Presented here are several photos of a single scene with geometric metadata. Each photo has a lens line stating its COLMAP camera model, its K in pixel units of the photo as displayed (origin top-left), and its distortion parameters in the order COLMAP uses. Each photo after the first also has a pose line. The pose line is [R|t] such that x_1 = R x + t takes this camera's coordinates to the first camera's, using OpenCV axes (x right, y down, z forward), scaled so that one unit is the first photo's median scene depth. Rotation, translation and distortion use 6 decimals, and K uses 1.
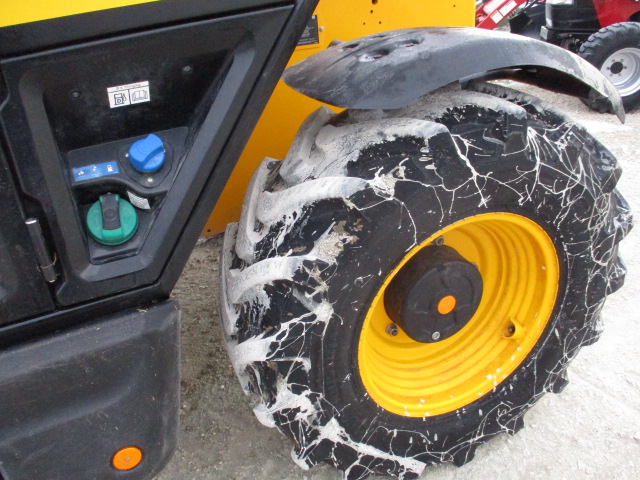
lens RADIAL K [[520.2, 0, 320.0], [0, 520.2, 240.0], [0, 0, 1]] dist [-0.032635, 0.005140]
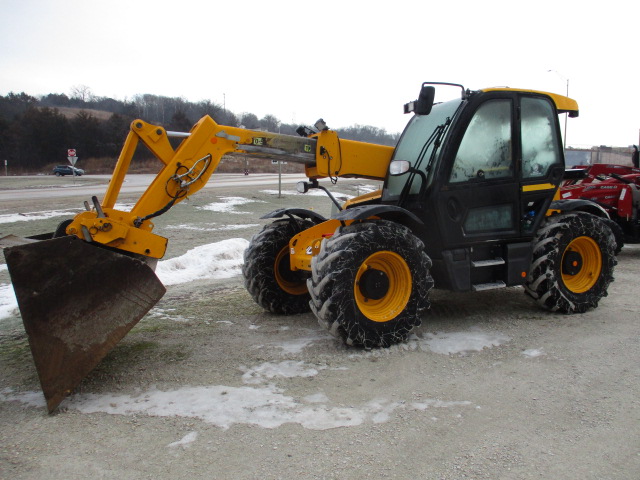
lens RADIAL K [[520.2, 0, 320.0], [0, 520.2, 240.0], [0, 0, 1]] dist [-0.032635, 0.005140]
pose [[0.999129, 0.038401, 0.016309, -2.128756], [-0.029012, 0.920424, -0.389845, 1.857429], [-0.029982, 0.389032, 0.920736, -3.181783]]
